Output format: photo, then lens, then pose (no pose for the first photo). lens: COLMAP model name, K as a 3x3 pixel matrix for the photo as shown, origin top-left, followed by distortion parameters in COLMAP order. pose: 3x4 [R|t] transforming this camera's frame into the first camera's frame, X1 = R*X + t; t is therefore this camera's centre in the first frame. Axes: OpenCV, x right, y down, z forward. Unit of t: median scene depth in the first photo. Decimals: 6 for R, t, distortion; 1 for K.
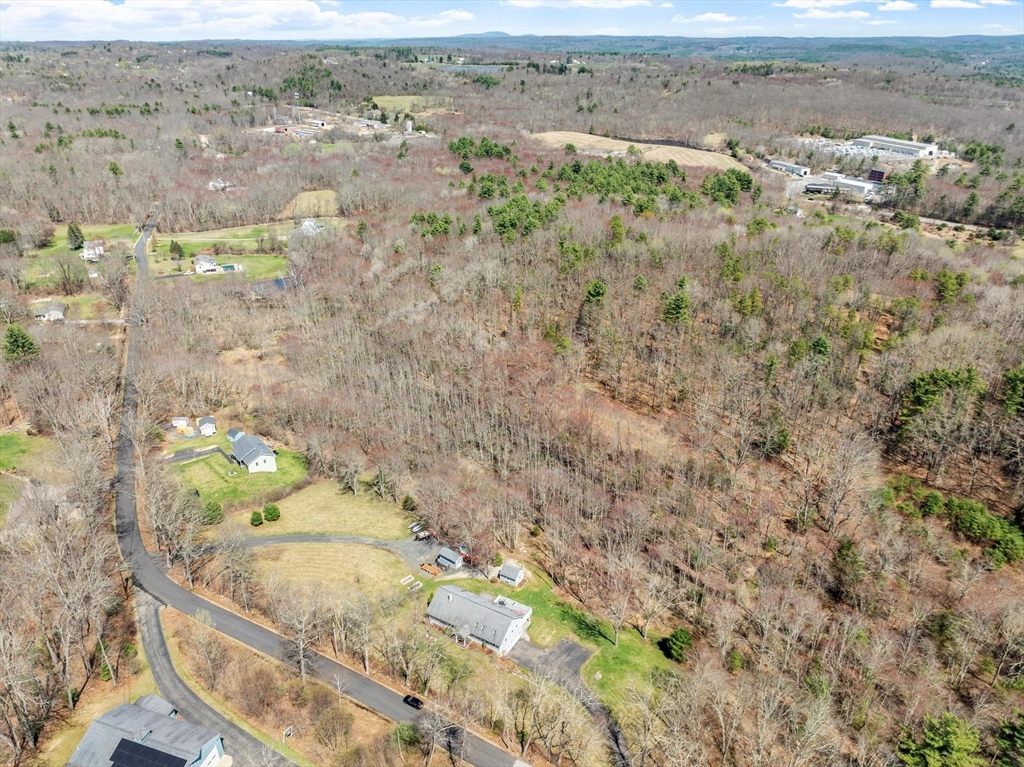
lens RADIAL K [[732.2, 0, 514.8], [0, 732.2, 378.3], [0, 0, 1]] dist [-0.050325, 0.025422]
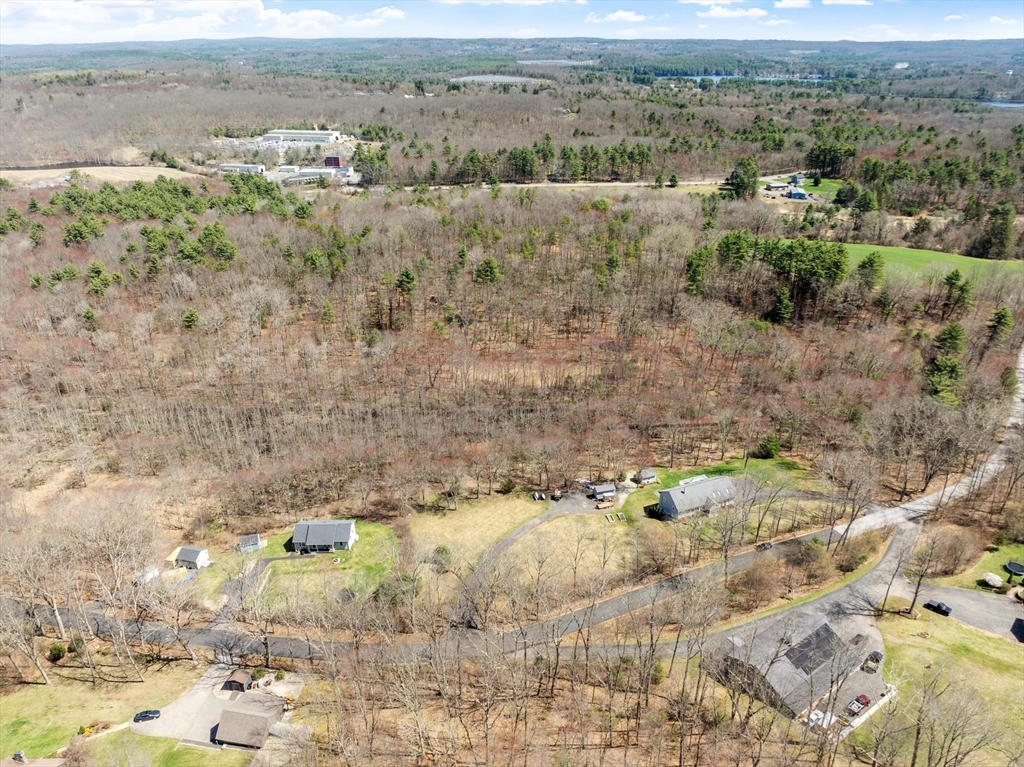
lens RADIAL K [[706.6, 0, 511.4], [0, 706.6, 410.0], [0, 0, 1]] dist [-0.022785, 0.001746]
pose [[0.607827, -0.375270, 0.699799, -0.212304], [0.346168, 0.918357, 0.191800, -0.031451], [-0.714642, 0.125667, 0.688109, 0.076010]]
